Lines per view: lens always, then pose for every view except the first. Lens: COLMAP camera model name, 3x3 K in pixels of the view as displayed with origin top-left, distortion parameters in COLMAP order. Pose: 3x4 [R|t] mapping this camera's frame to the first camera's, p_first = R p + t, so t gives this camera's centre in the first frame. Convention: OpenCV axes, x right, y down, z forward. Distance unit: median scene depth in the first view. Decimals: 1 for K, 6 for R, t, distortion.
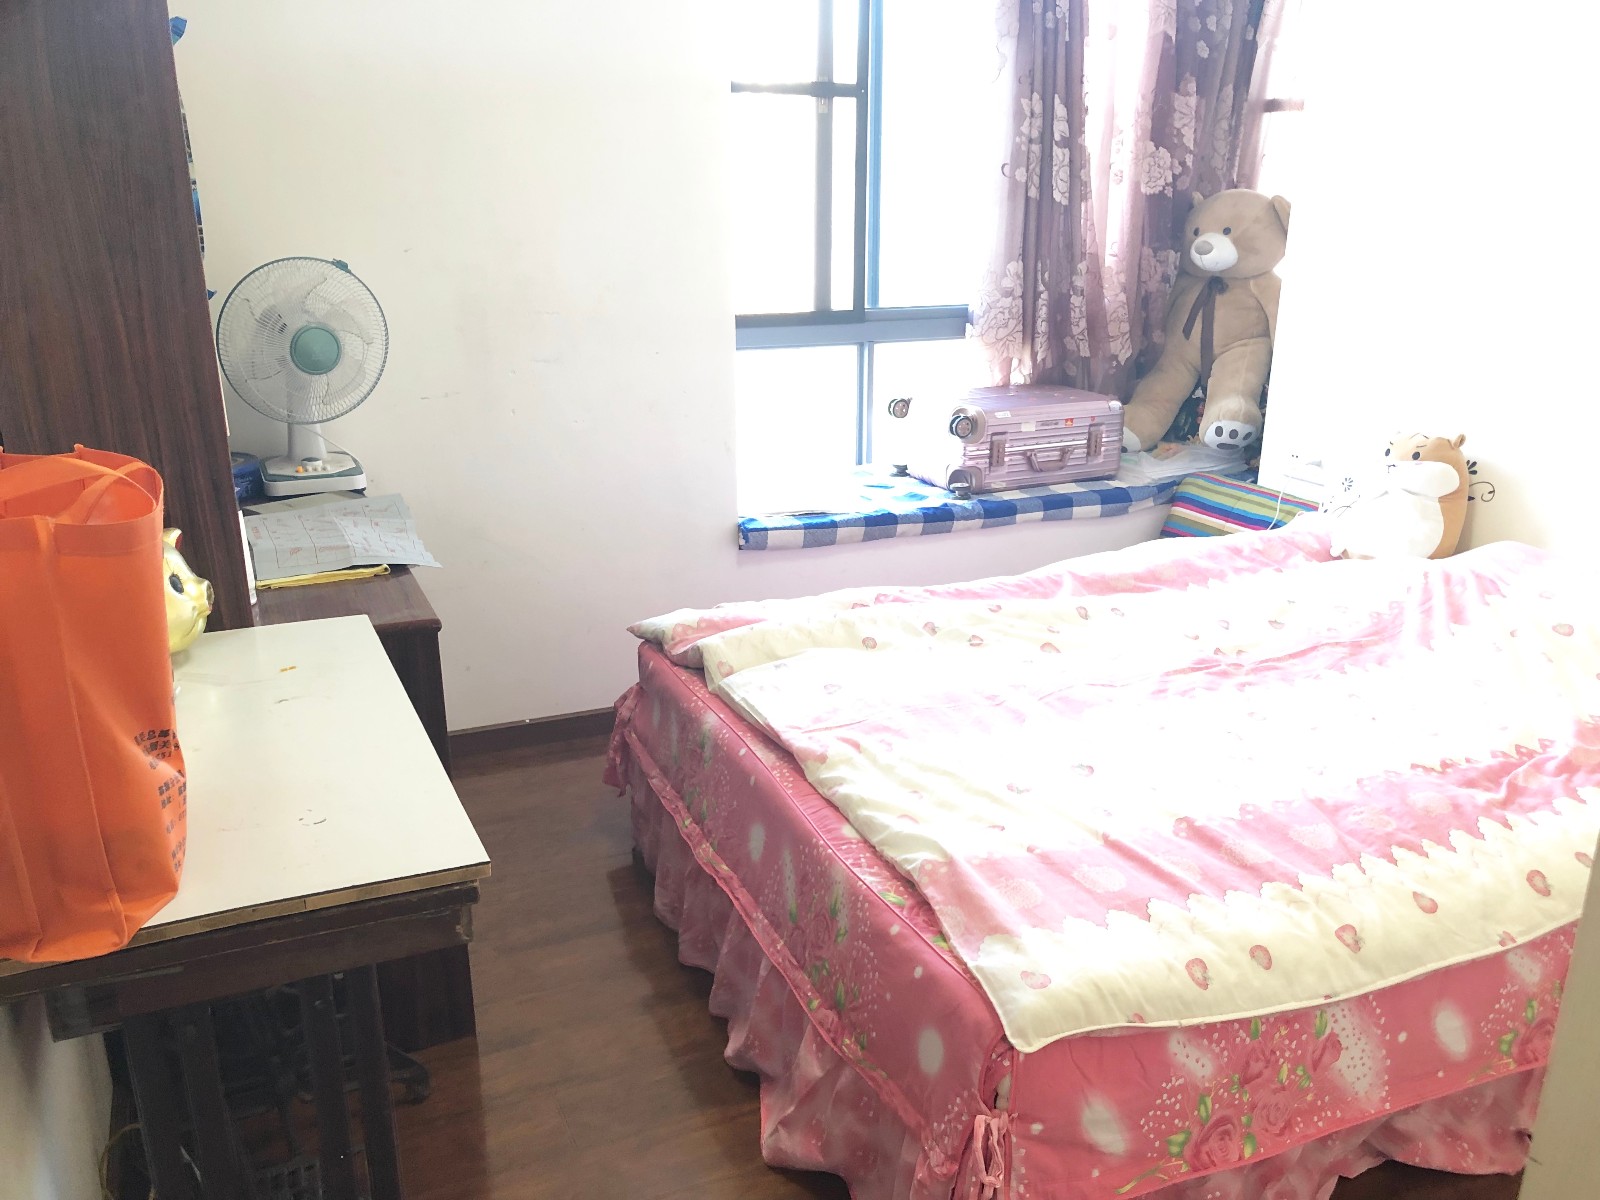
lens RADIAL K [[1303.4, 0, 792.5], [0, 1303.4, 604.3], [0, 0, 1]] dist [0.027099, -0.014099]
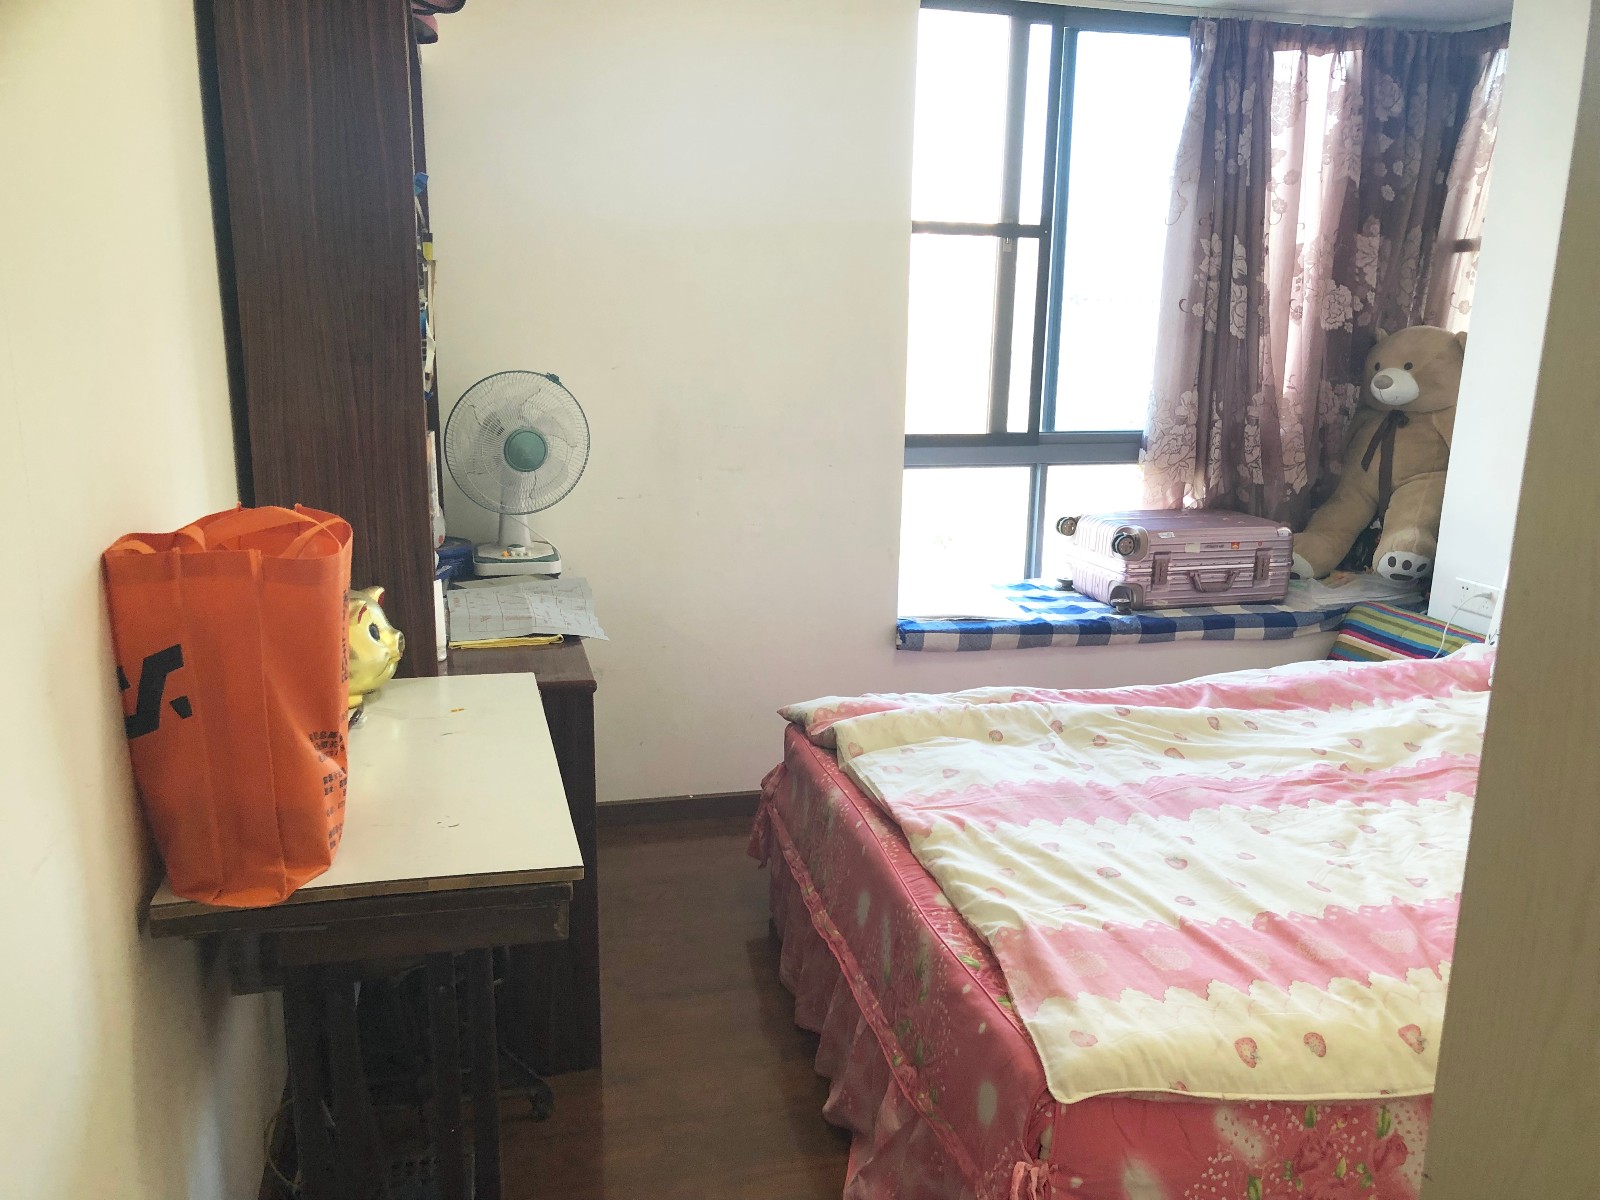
lens RADIAL K [[1303.4, 0, 804.3], [0, 1303.4, 597.6], [0, 0, 1]] dist [0.027099, -0.014099]
pose [[0.985187, 0.047827, -0.164682, 0.076915], [-0.064197, 0.993351, -0.095561, 0.029818], [0.159016, 0.104717, 0.981707, -0.075488]]
